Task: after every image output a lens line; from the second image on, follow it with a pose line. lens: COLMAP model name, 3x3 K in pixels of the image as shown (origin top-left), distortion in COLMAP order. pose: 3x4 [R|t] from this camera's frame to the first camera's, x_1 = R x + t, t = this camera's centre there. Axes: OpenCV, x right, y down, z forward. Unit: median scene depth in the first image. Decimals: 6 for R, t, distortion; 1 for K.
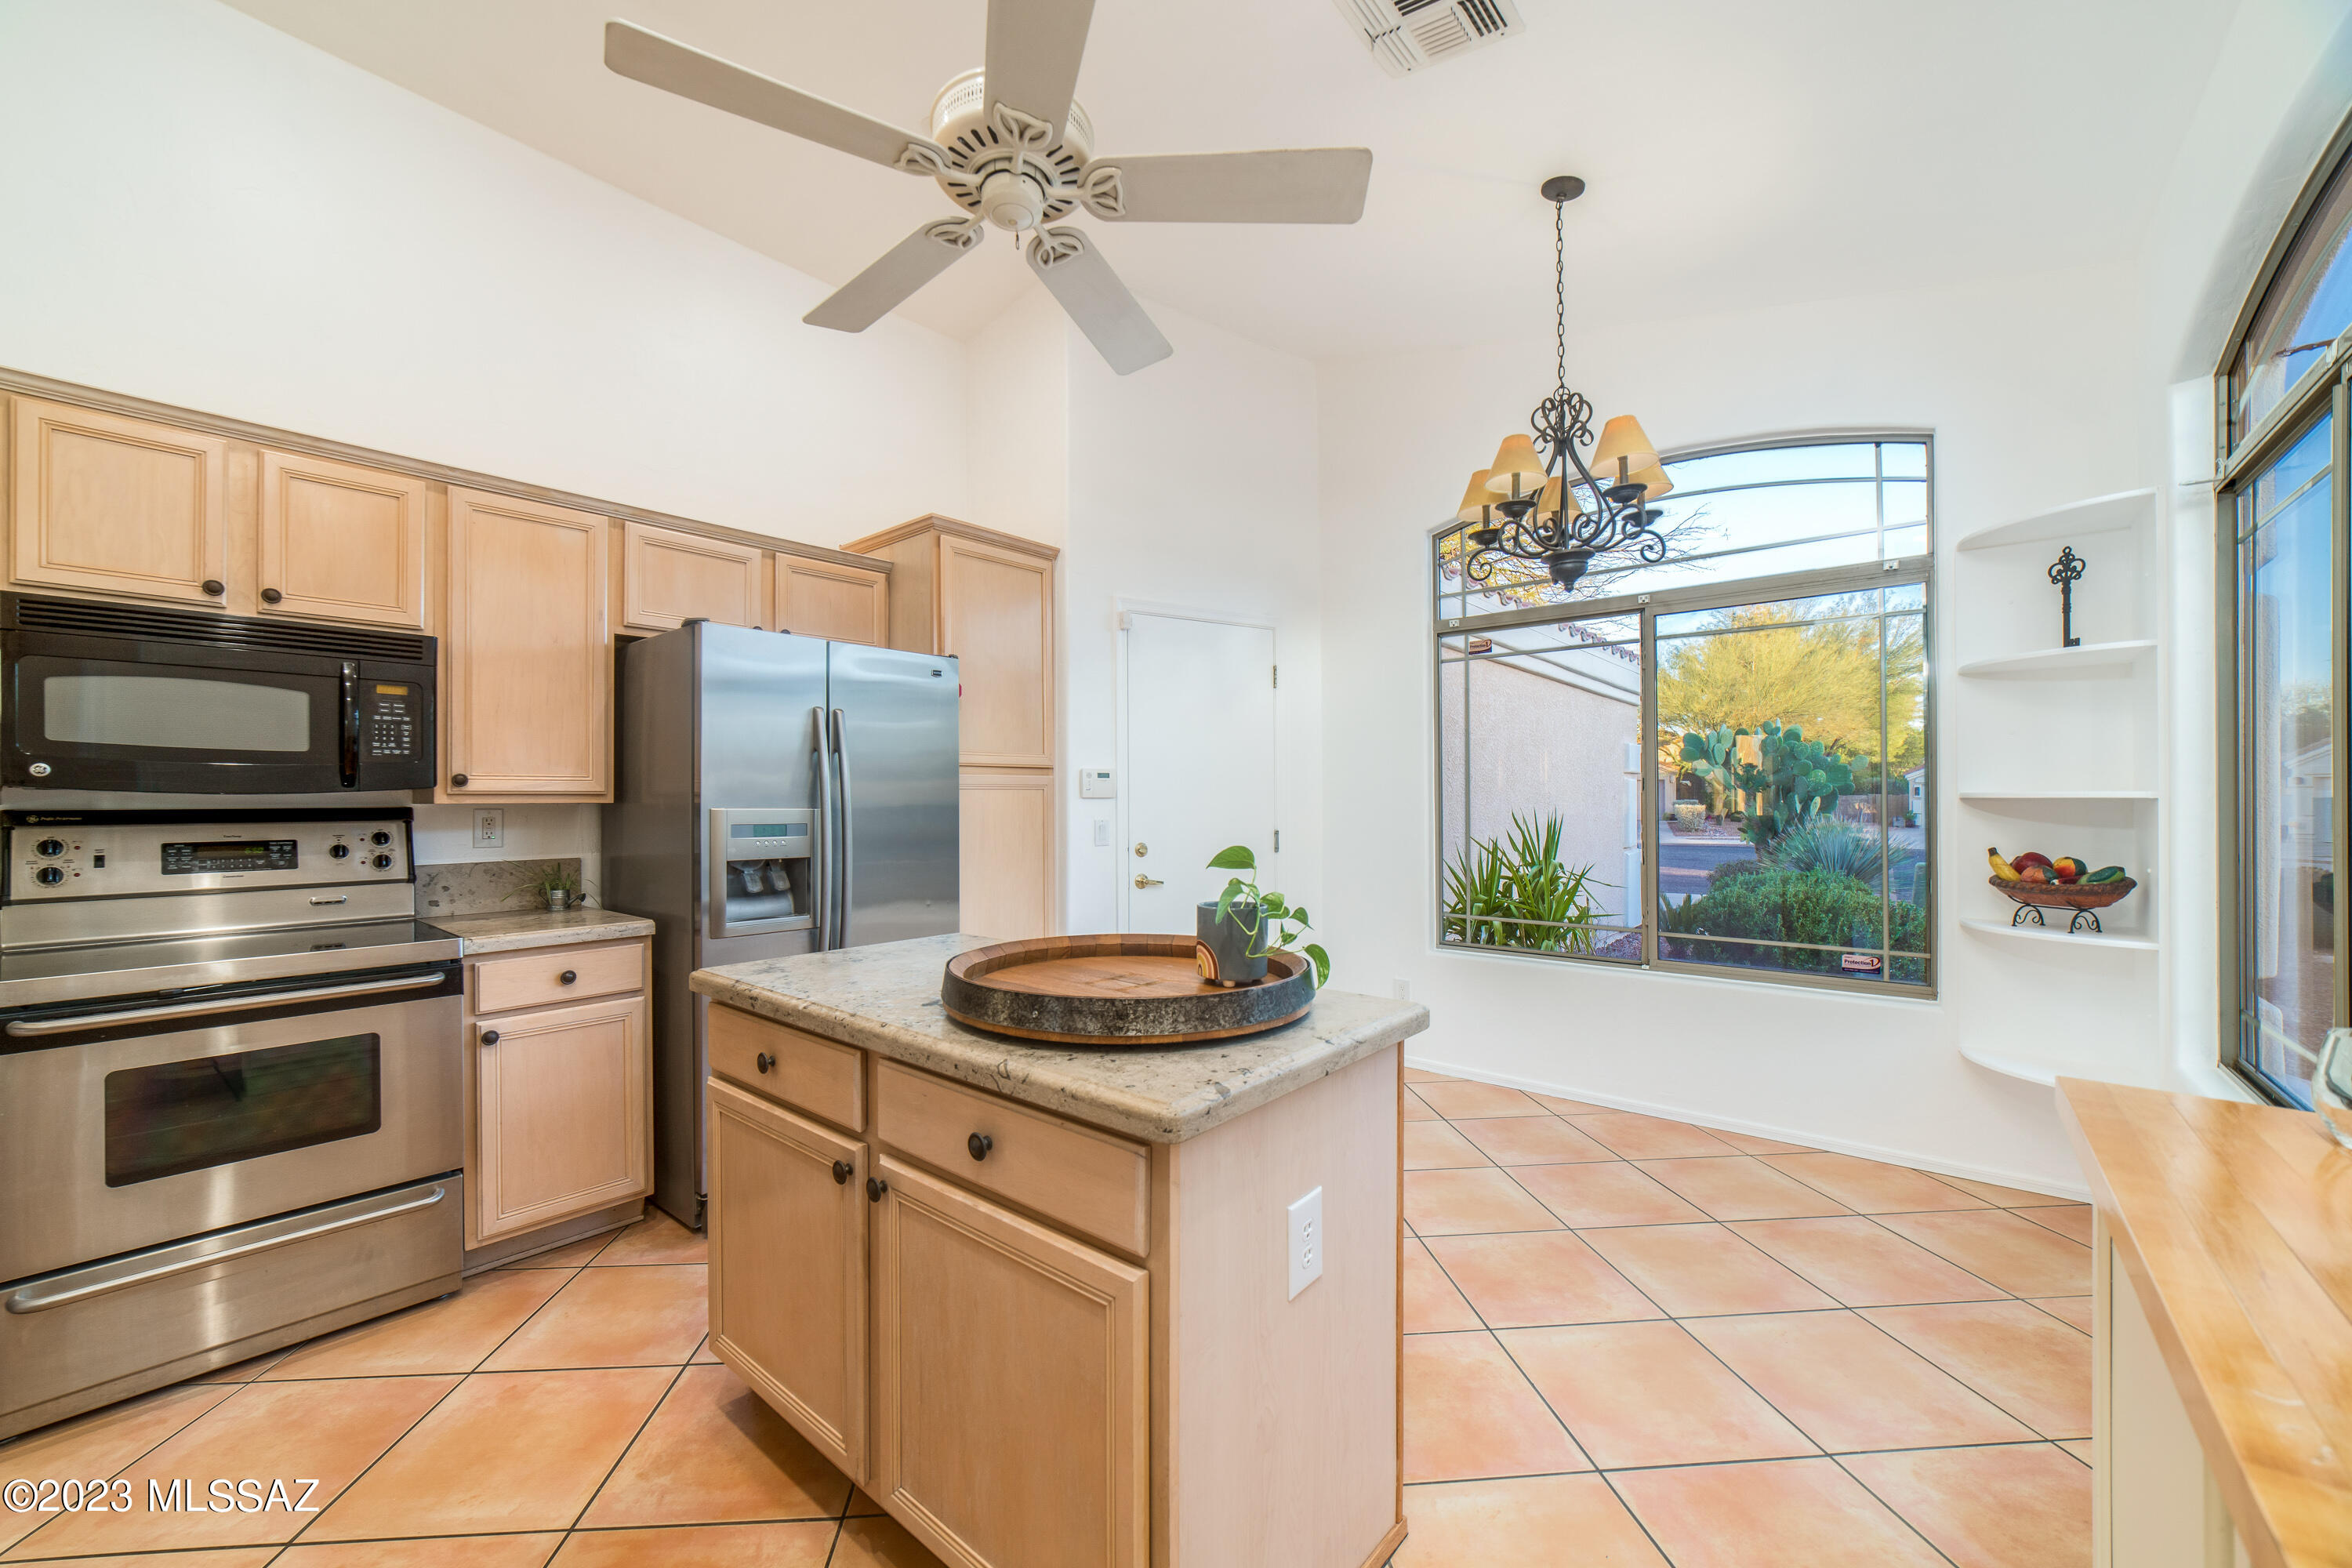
lens RADIAL K [[912.9, 0, 1154.9], [0, 912.9, 794.6], [0, 0, 1]] dist [-0.021510, 0.005785]
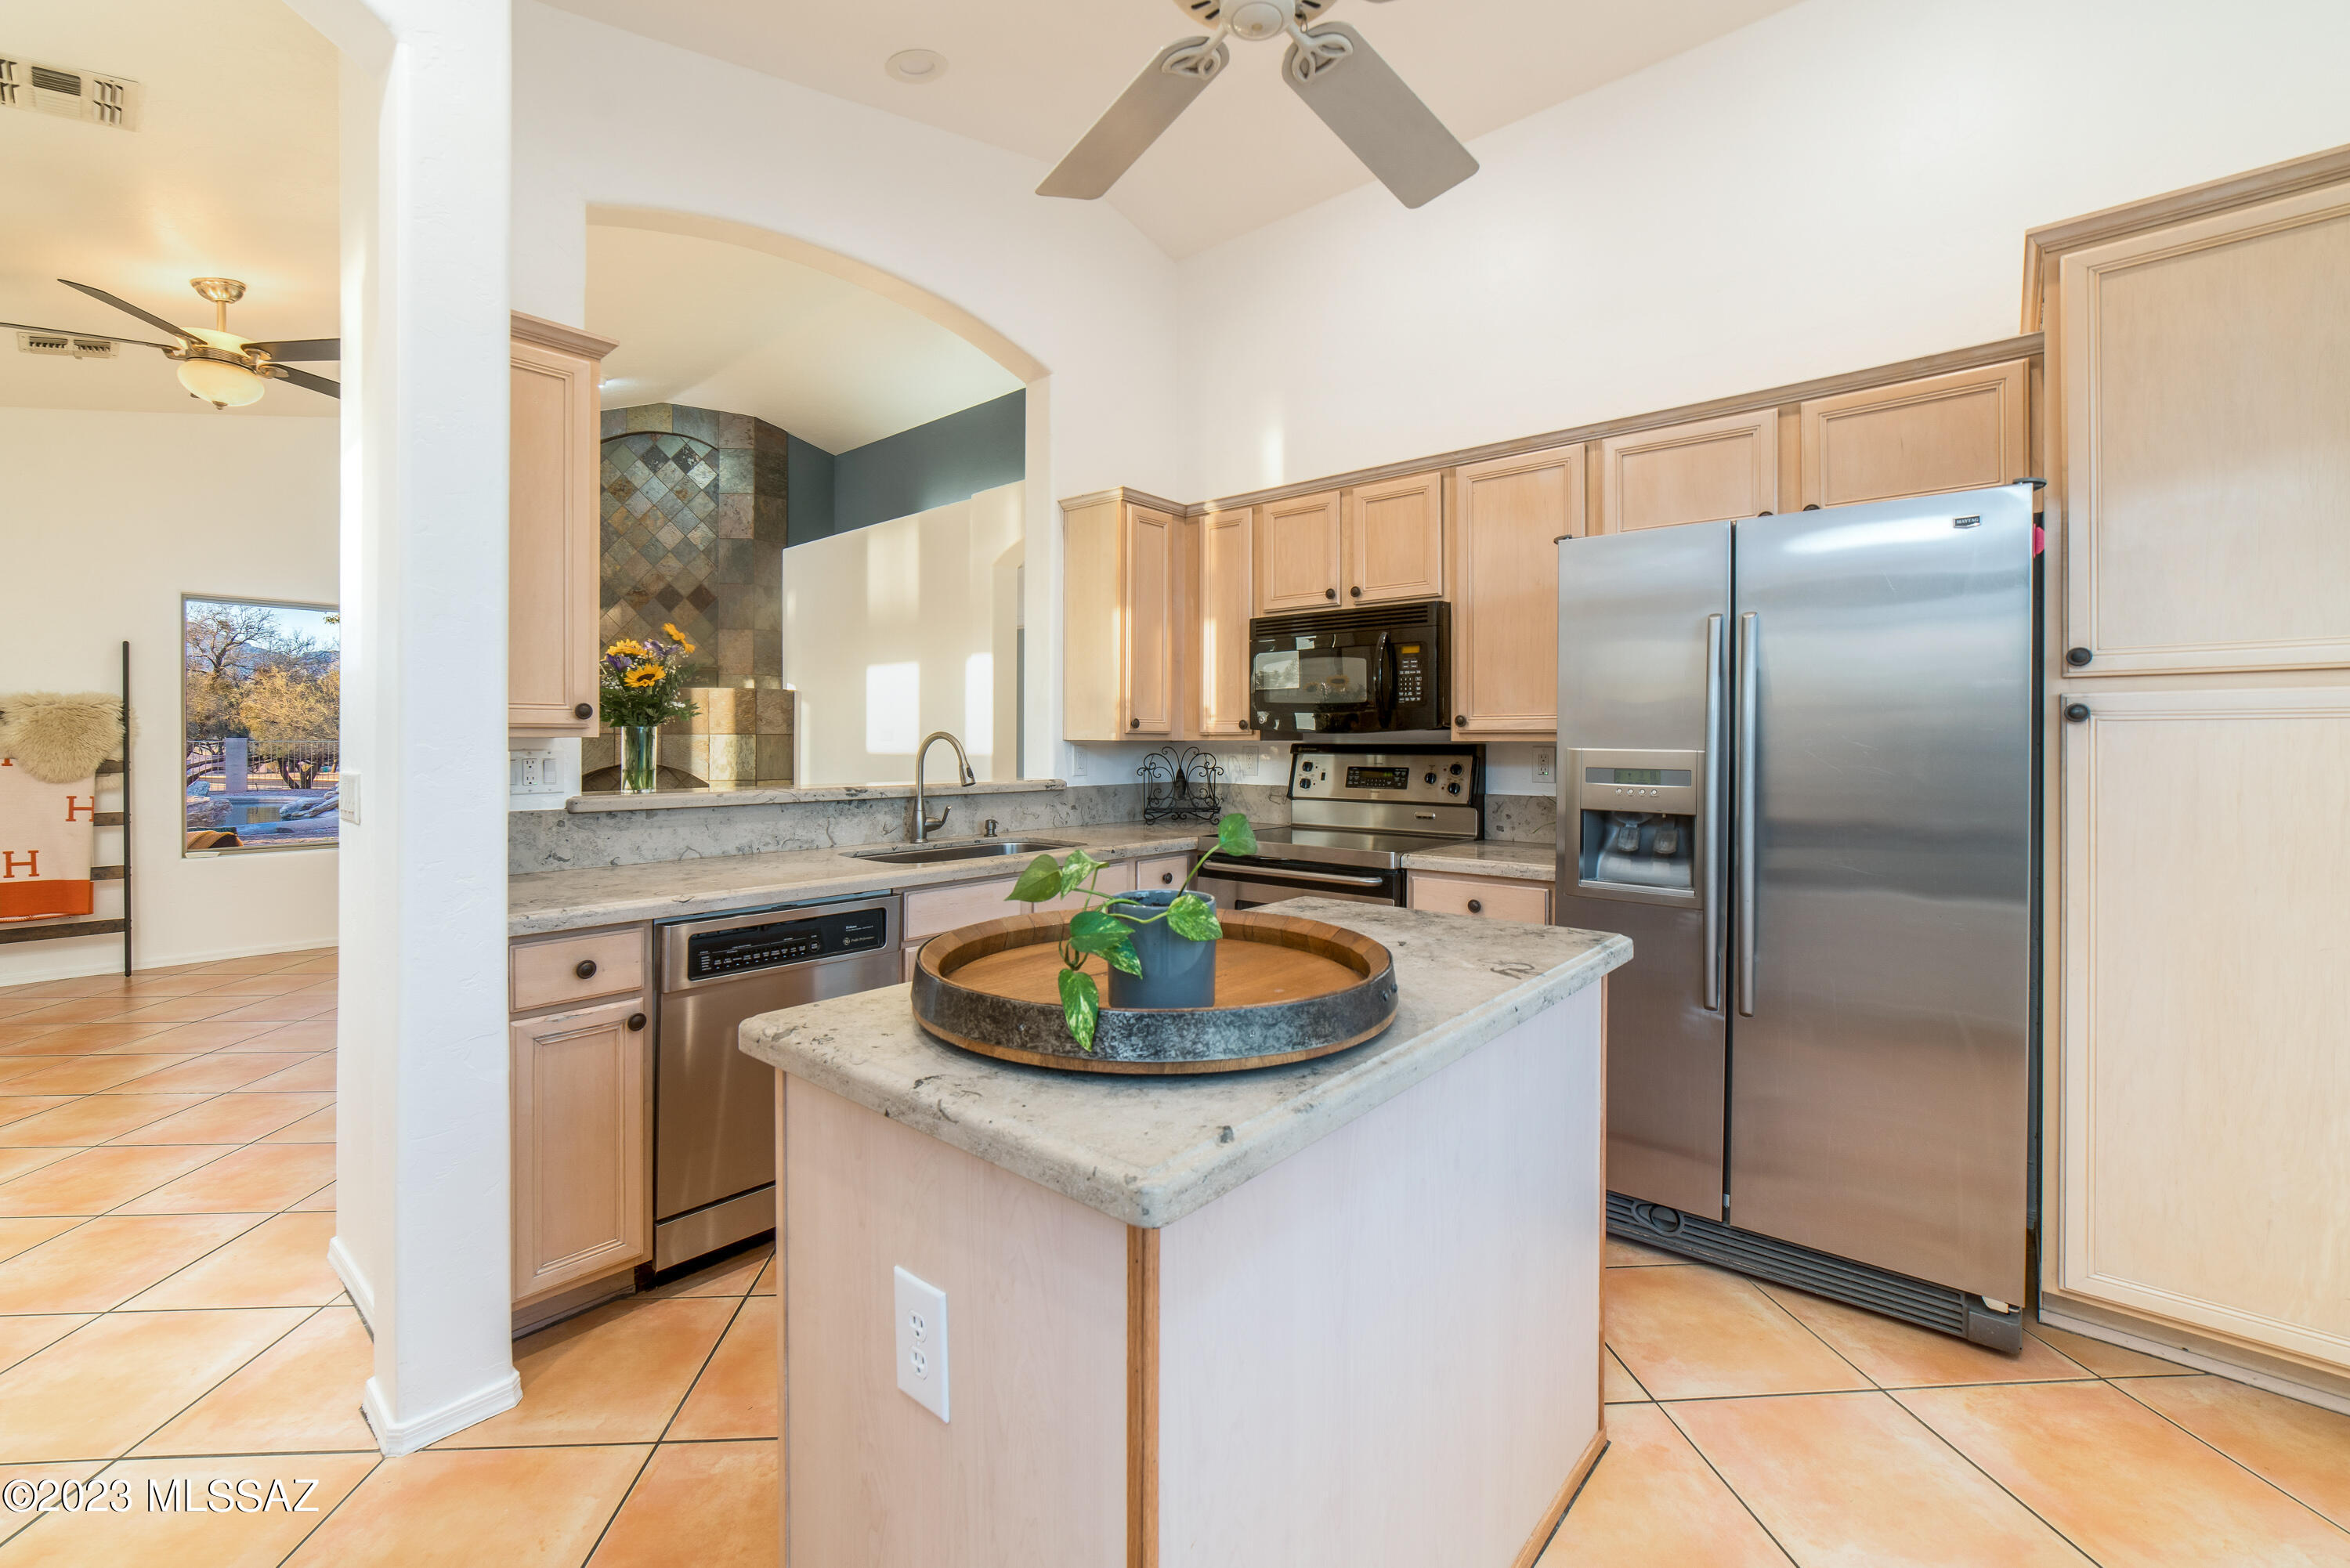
lens RADIAL K [[973.6, 0, 1147.3], [0, 973.6, 737.6], [0, 0, 1]] dist [-0.012534, 0.000267]
pose [[-0.008678, 0.000456, -0.999962, 0.474795], [0.001955, 0.999998, 0.000439, 0.004119], [0.999960, -0.001952, -0.008679, 0.609495]]
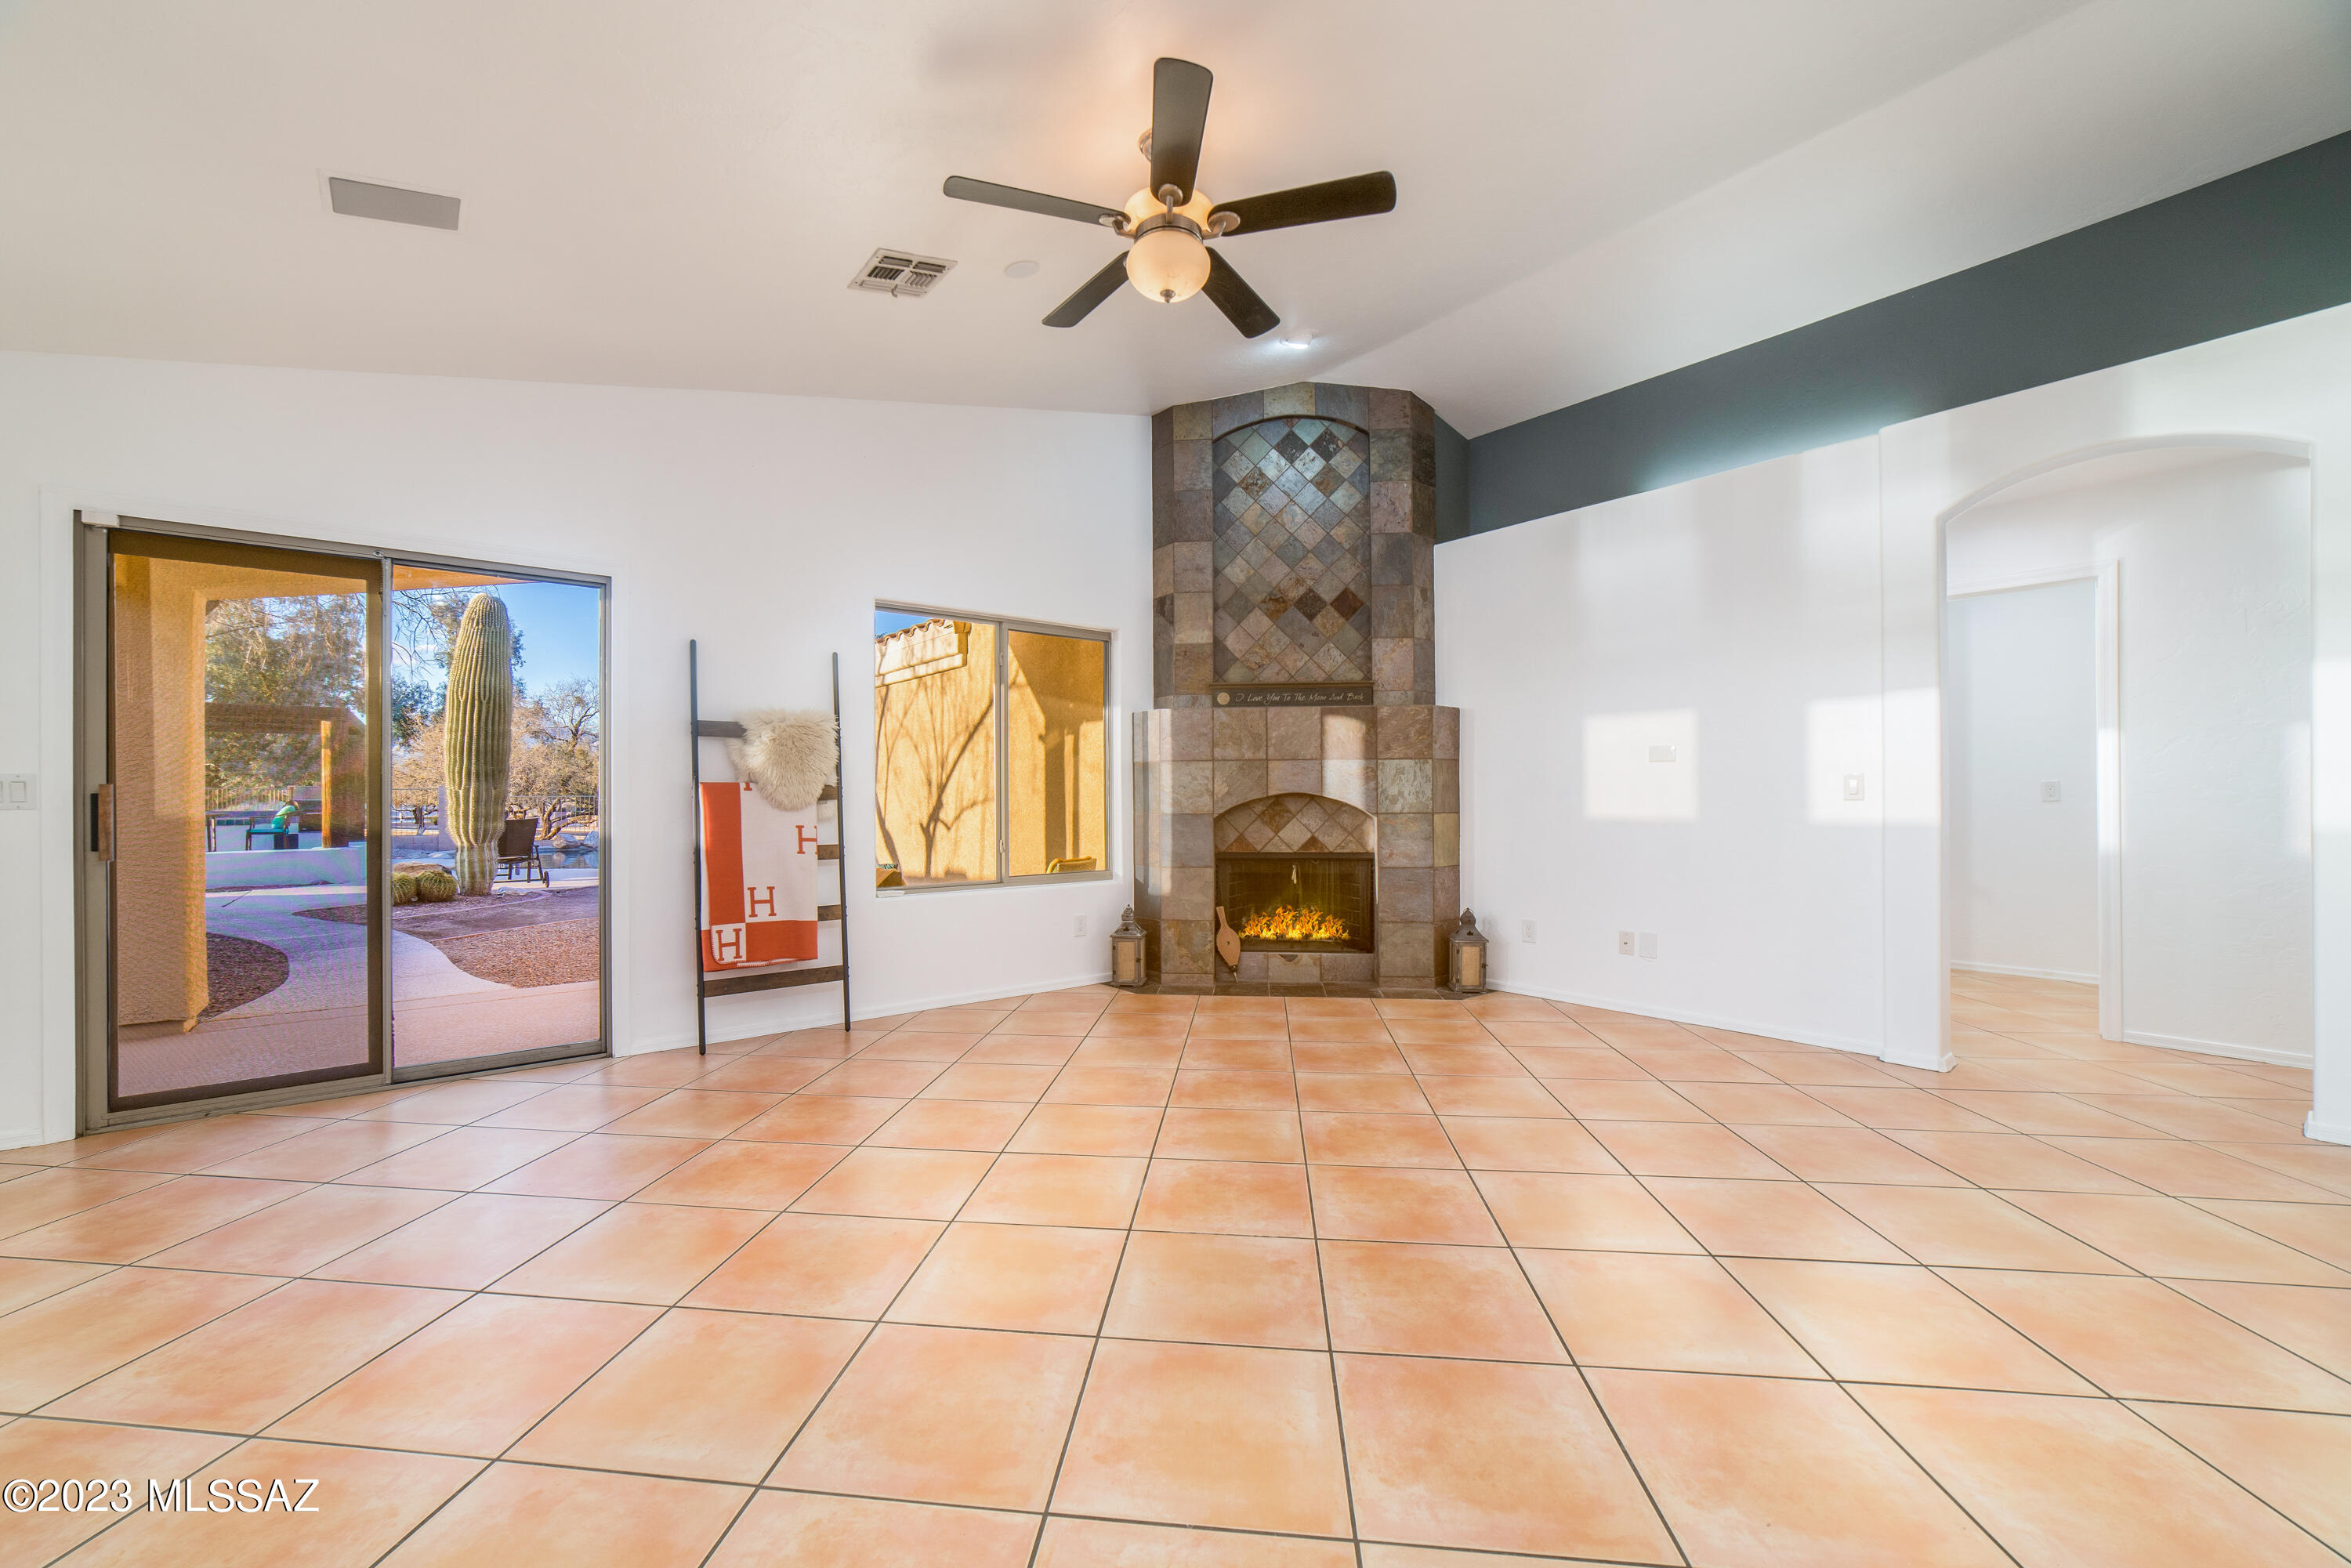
lens RADIAL K [[912.5, 0, 1154.4], [0, 912.5, 794.6], [0, 0, 1]] dist [-0.021510, 0.005785]
pose [[-0.177537, -0.000327, -0.984114, 0.040470], [0.008029, 0.999966, -0.001781, 0.072311], [0.984081, -0.008218, -0.177528, -0.681852]]
